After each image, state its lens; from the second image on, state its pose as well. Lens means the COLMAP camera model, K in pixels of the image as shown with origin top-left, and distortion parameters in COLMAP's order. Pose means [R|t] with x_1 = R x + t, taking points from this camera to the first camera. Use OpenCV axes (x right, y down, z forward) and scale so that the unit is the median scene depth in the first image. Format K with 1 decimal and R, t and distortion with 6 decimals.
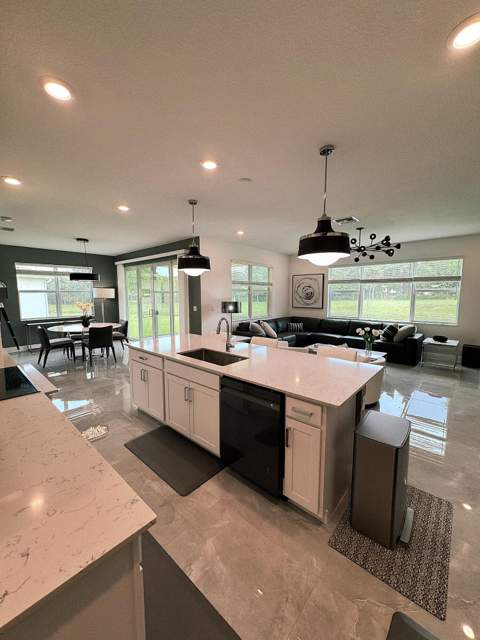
lens RADIAL K [[255.3, 0, 238.7], [0, 255.3, 320.8], [0, 0, 1]] dist [-0.004000, 0.000018]
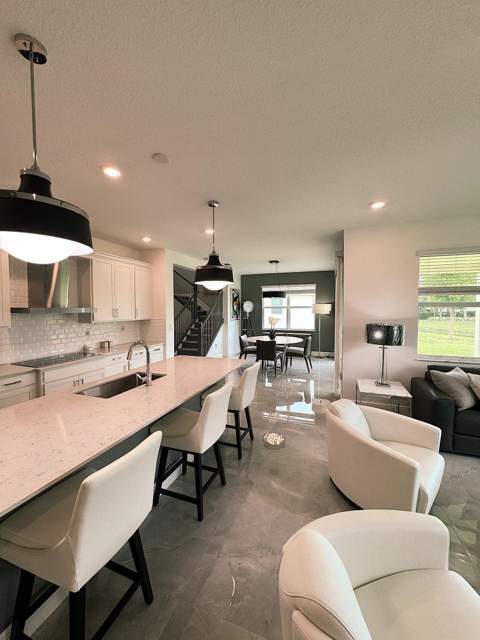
lens RADIAL K [[255.3, 0, 241.0], [0, 255.3, 318.4], [0, 0, 1]] dist [-0.004000, 0.000018]
pose [[0.386562, 0.036941, -0.921523, 0.353116], [-0.095426, 0.995437, -0.000126, -0.052686], [0.917313, 0.087986, 0.388323, 0.428312]]
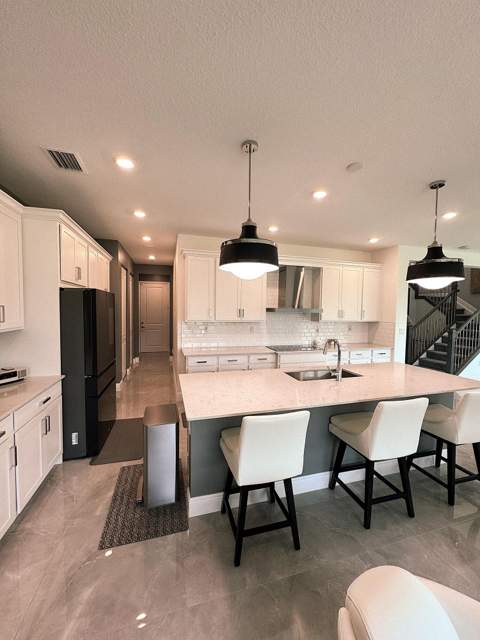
lens RADIAL K [[255.3, 0, 238.8], [0, 255.3, 319.7], [0, 0, 1]] dist [-0.004000, 0.000018]
pose [[-0.516016, 0.032814, -0.855950, 0.386225], [-0.102541, 0.989714, 0.099760, -0.062020], [0.850419, 0.139248, -0.507343, 0.512500]]
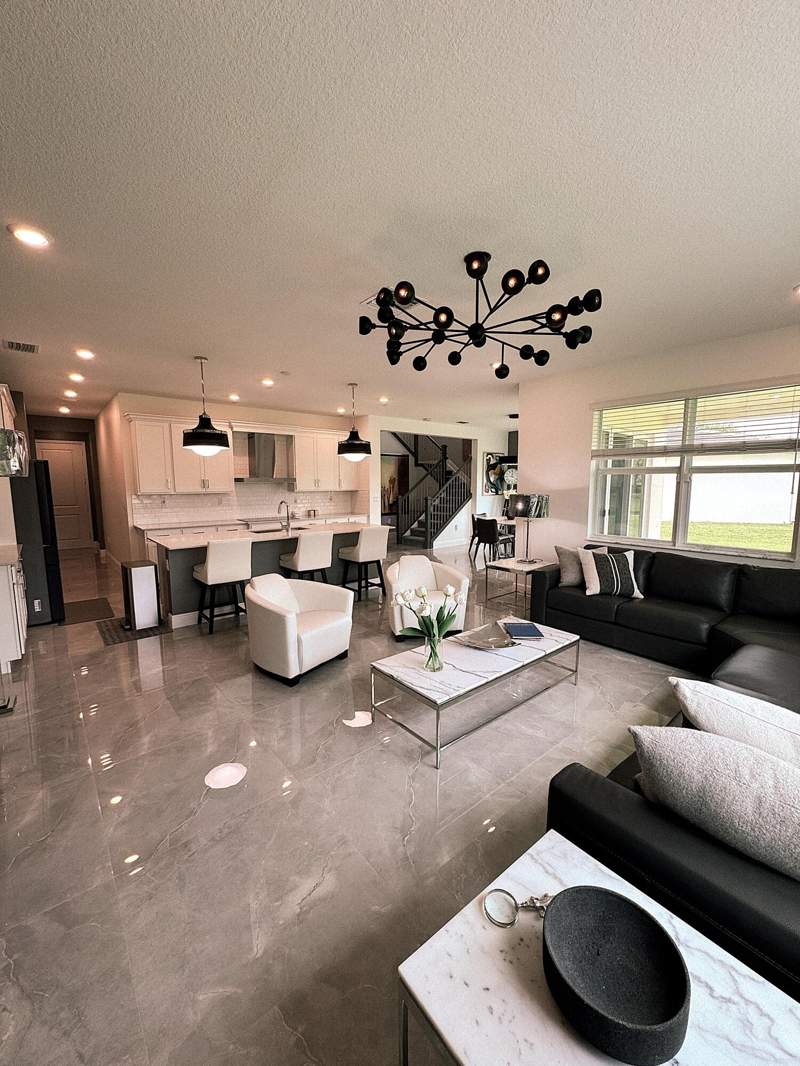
lens RADIAL K [[425.2, 0, 402.7], [0, 425.2, 533.1], [0, 0, 1]] dist [-0.004000, 0.000018]
pose [[-0.110651, 0.121059, -0.986459, 0.797392], [-0.100194, 0.986138, 0.132258, -0.080278], [0.988796, 0.113472, -0.096988, 0.768644]]
